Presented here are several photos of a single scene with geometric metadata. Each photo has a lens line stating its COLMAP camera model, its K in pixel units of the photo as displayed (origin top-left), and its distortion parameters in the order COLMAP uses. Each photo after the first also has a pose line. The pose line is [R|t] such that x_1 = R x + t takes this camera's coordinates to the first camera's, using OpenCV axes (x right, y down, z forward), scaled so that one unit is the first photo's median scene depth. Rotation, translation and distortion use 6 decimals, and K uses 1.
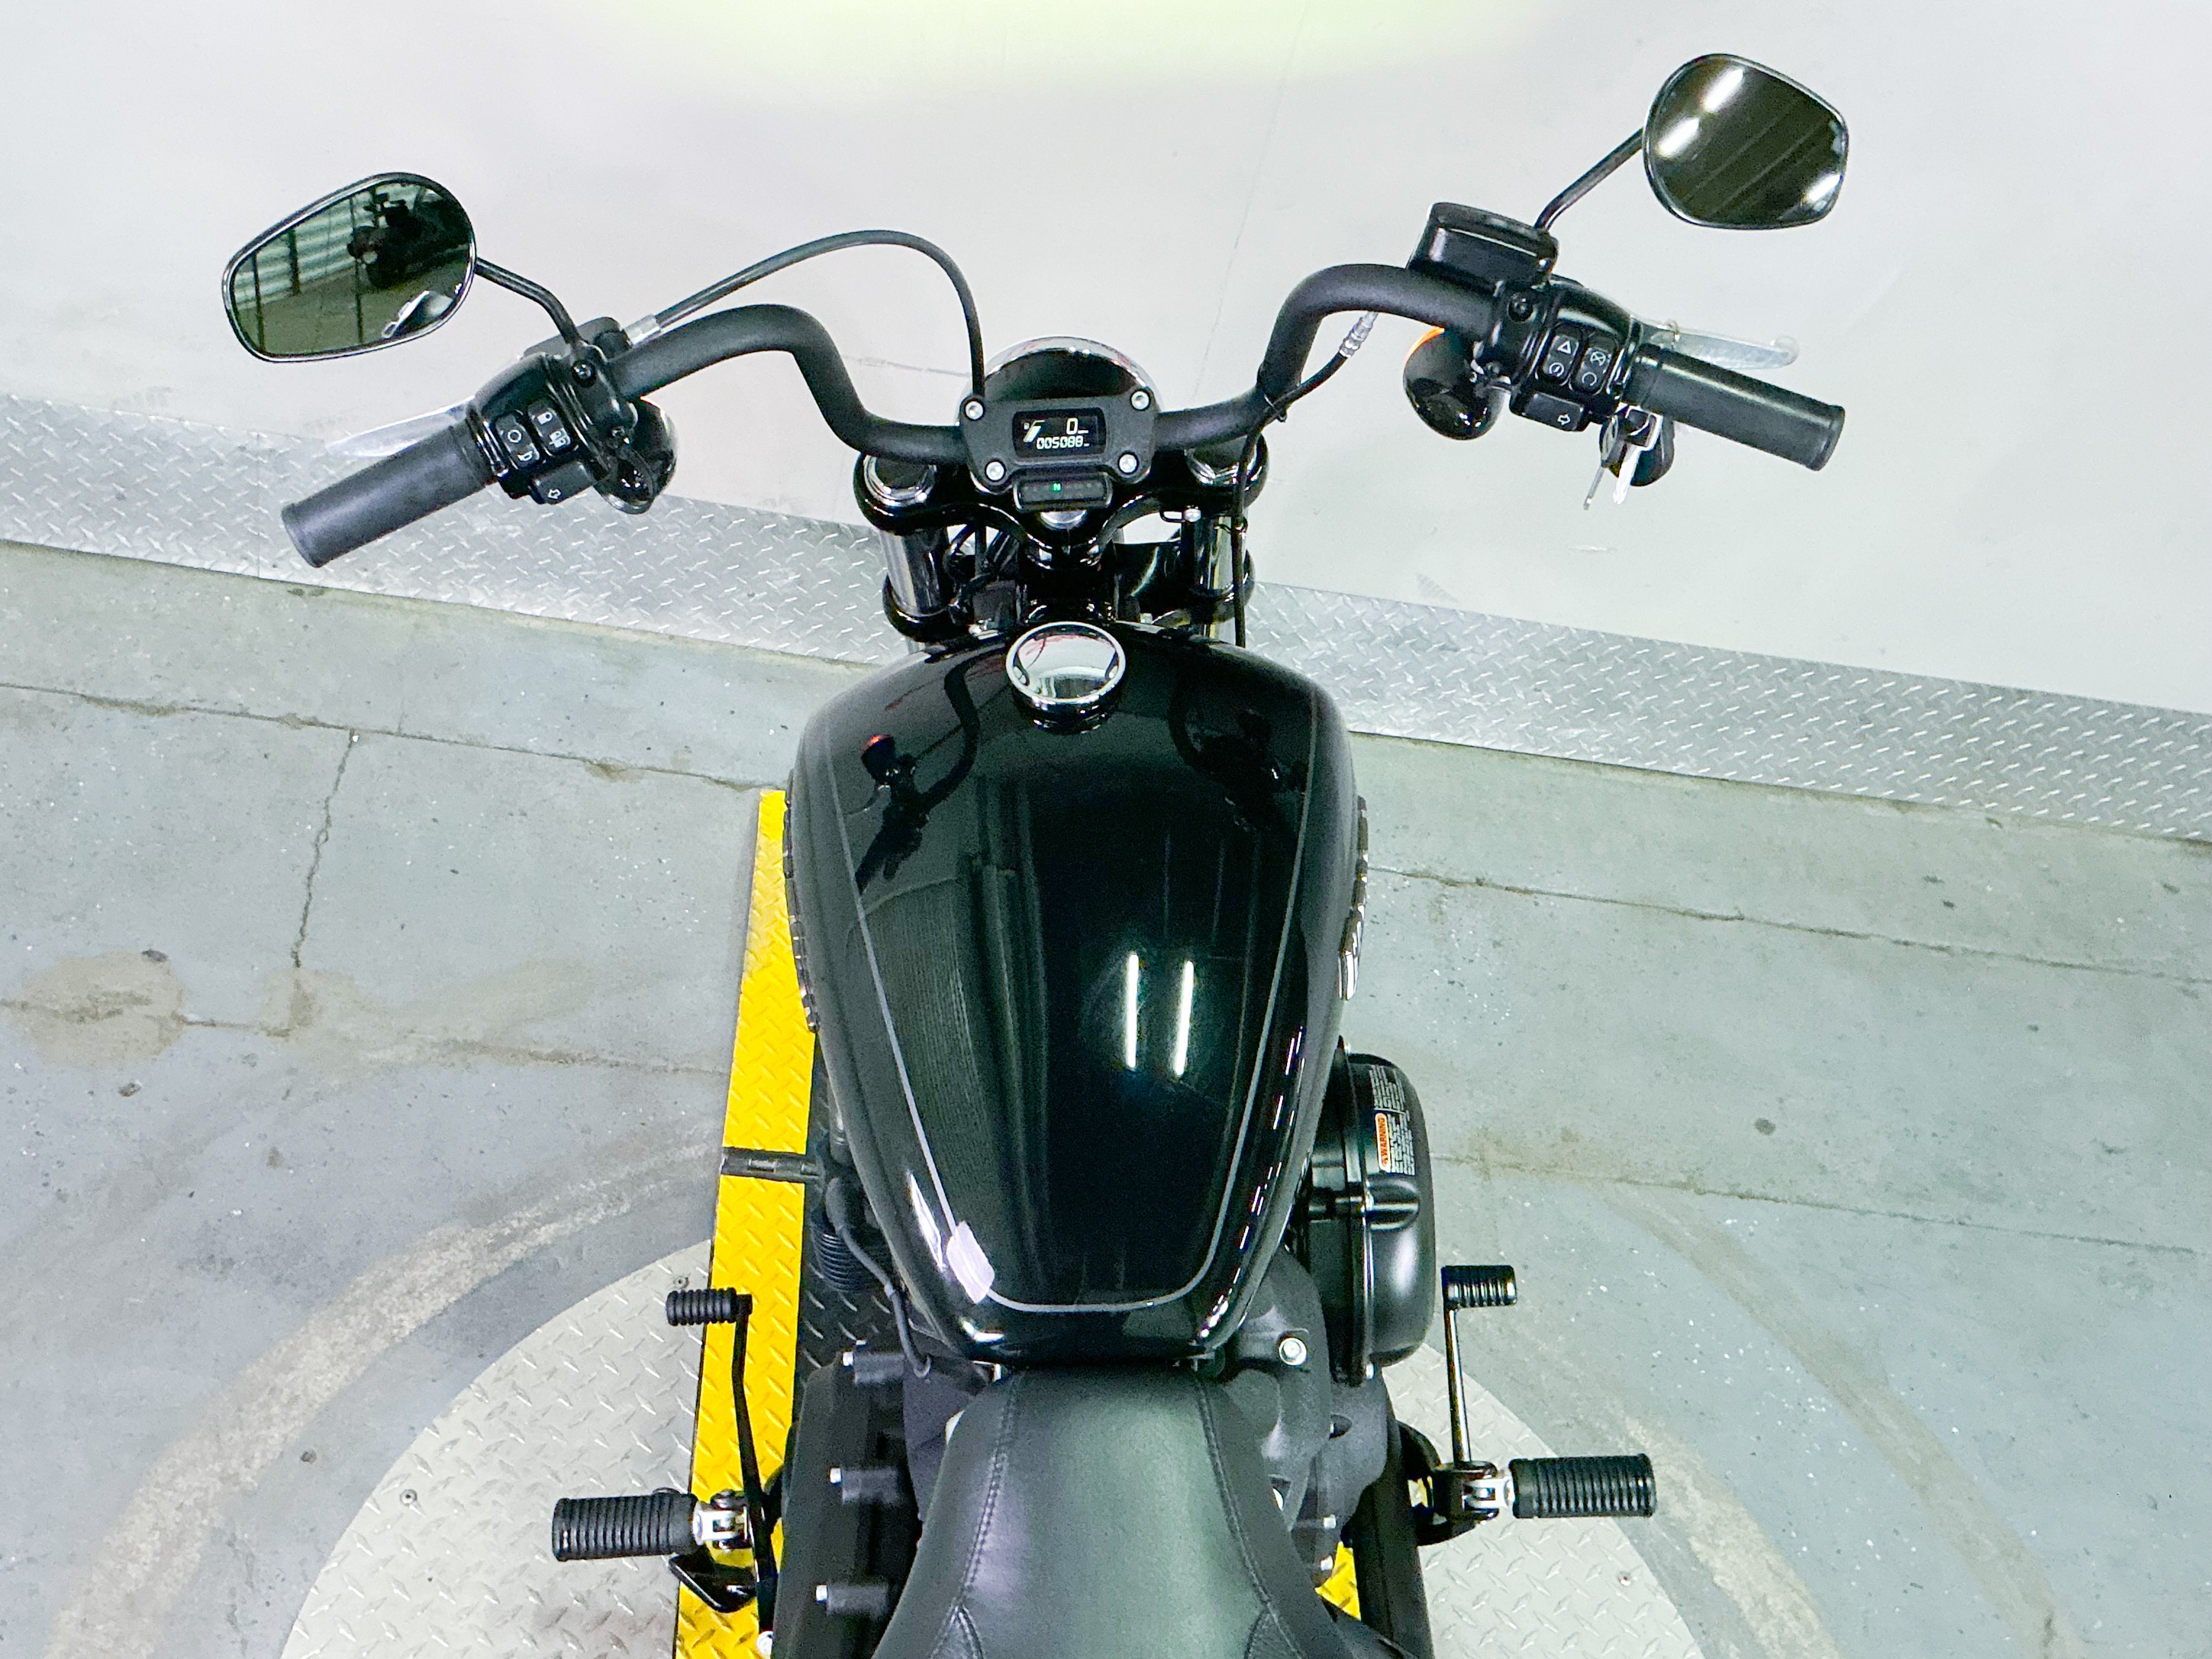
lens RADIAL K [[2350.0, 0, 1118.4], [0, 2350.0, 811.8], [0, 0, 1]] dist [0.034929, 0.000000]
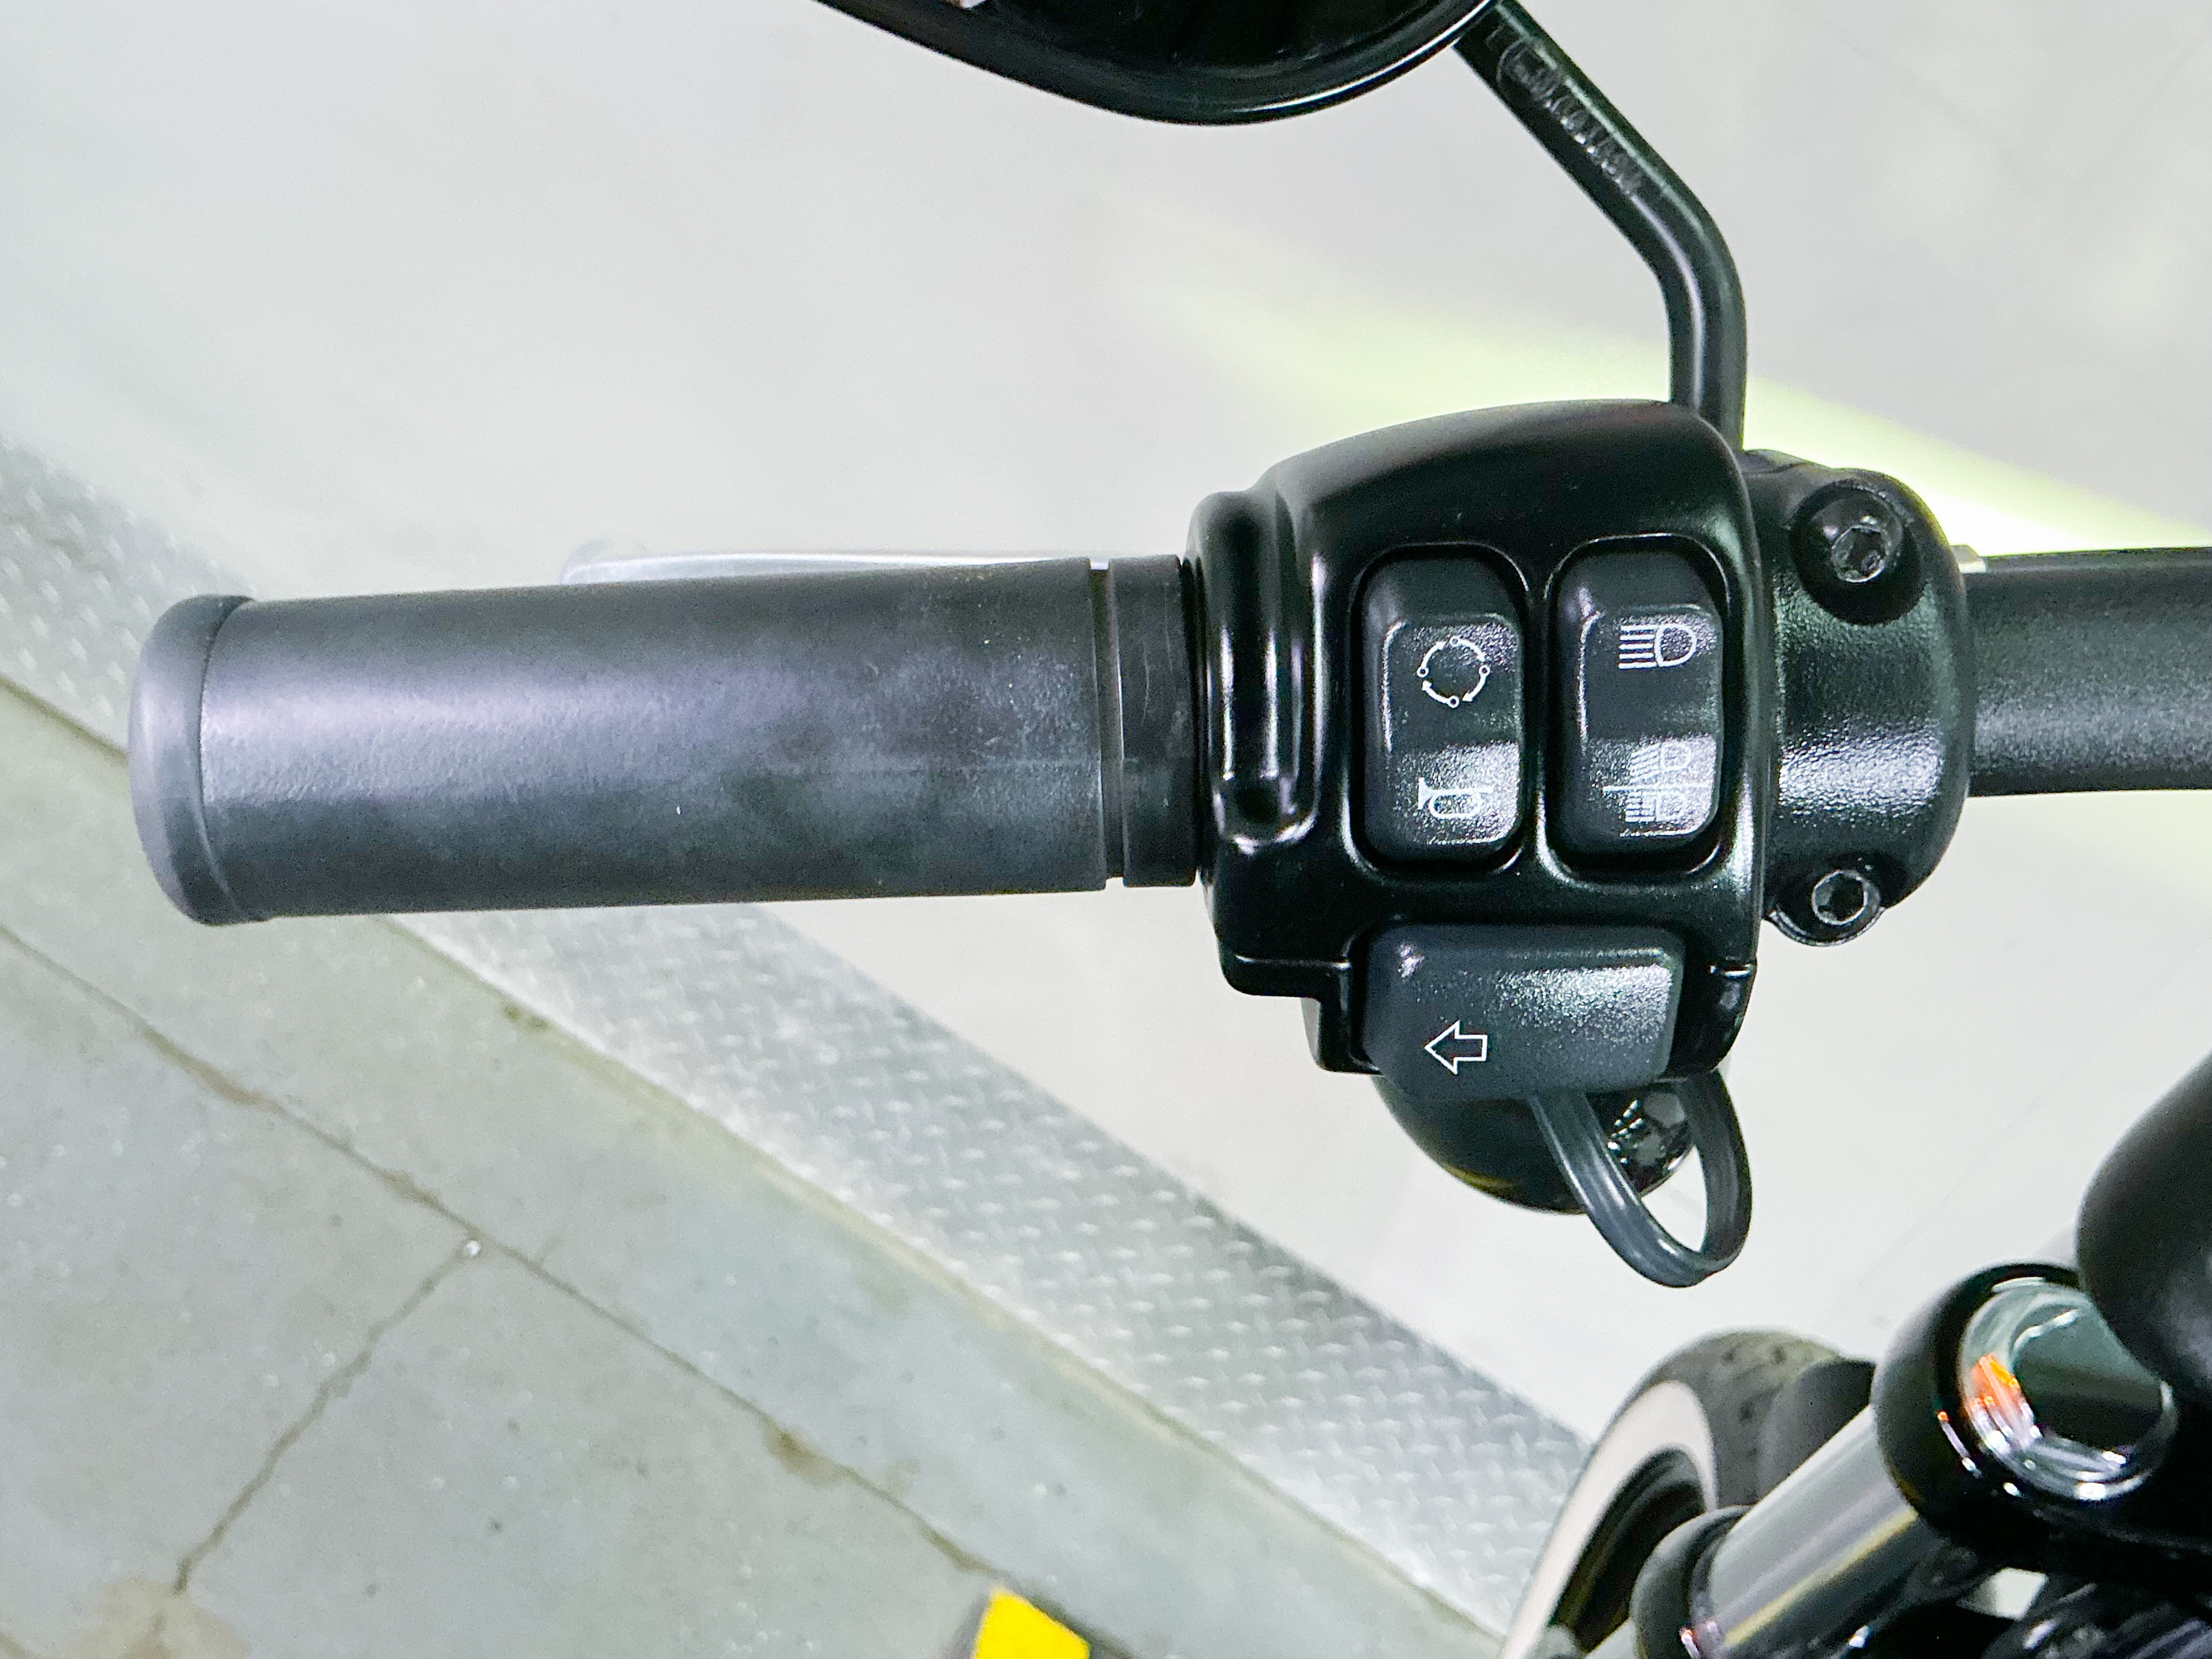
lens RADIAL K [[2223.7, 0, 1101.7], [0, 2223.7, 818.0], [0, 0, 1]] dist [0.097558, 0.000000]
pose [[0.912034, 0.378829, -0.157109, -0.108944], [-0.408395, 0.873977, -0.263396, -0.041439], [0.037528, 0.304389, 0.951808, 0.367754]]
